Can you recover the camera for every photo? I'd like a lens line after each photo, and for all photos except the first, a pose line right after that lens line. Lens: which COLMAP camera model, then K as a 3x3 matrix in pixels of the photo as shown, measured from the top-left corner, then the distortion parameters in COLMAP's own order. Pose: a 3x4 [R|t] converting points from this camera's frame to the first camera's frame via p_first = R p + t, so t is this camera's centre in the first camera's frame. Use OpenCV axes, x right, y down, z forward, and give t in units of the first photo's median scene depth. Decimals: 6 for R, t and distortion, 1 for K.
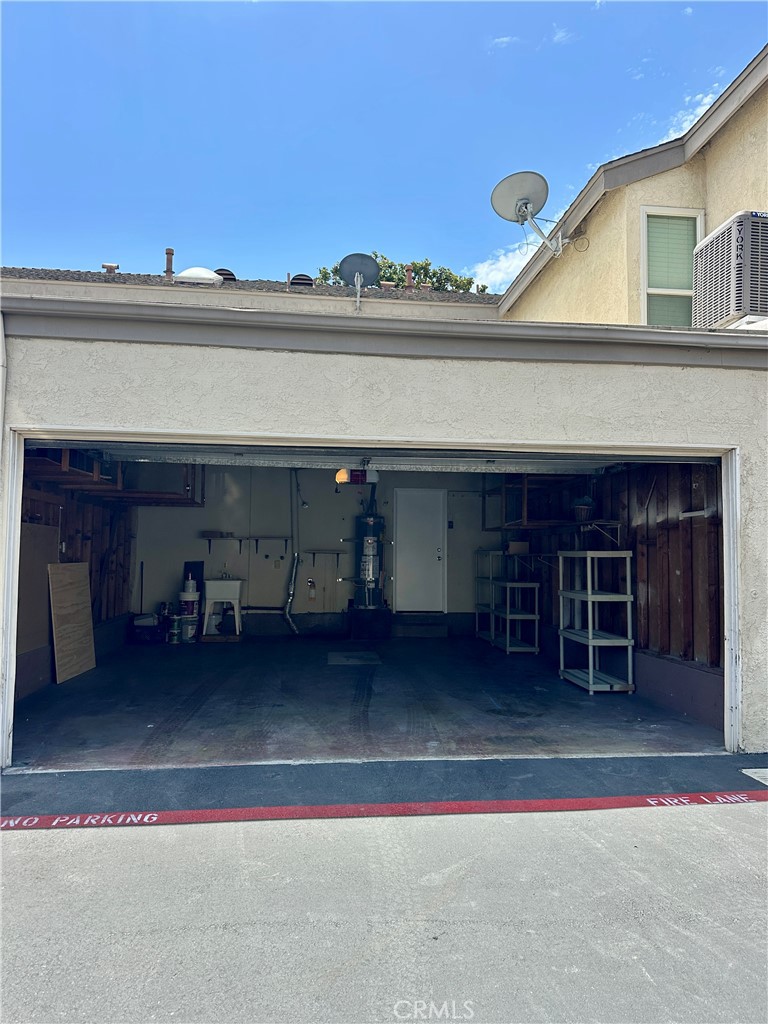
lens RADIAL K [[714.7, 0, 386.1], [0, 714.7, 512.5], [0, 0, 1]] dist [0.081841, -0.000496]
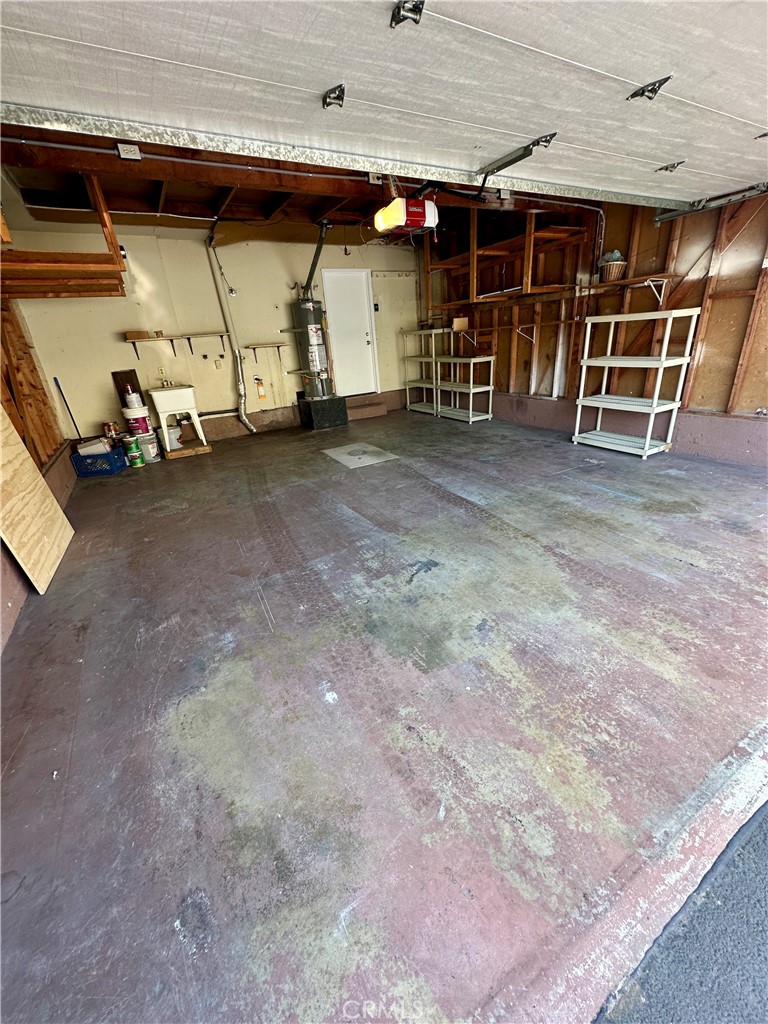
lens RADIAL K [[407.8, 0, 385.8], [0, 407.8, 513.8], [0, 0, 1]] dist [-0.001732, -0.000045]
pose [[0.914748, -0.229748, 0.332344, -0.181734], [0.059556, 0.890272, 0.451519, 0.018696], [-0.399612, -0.393233, 0.828057, 0.399068]]
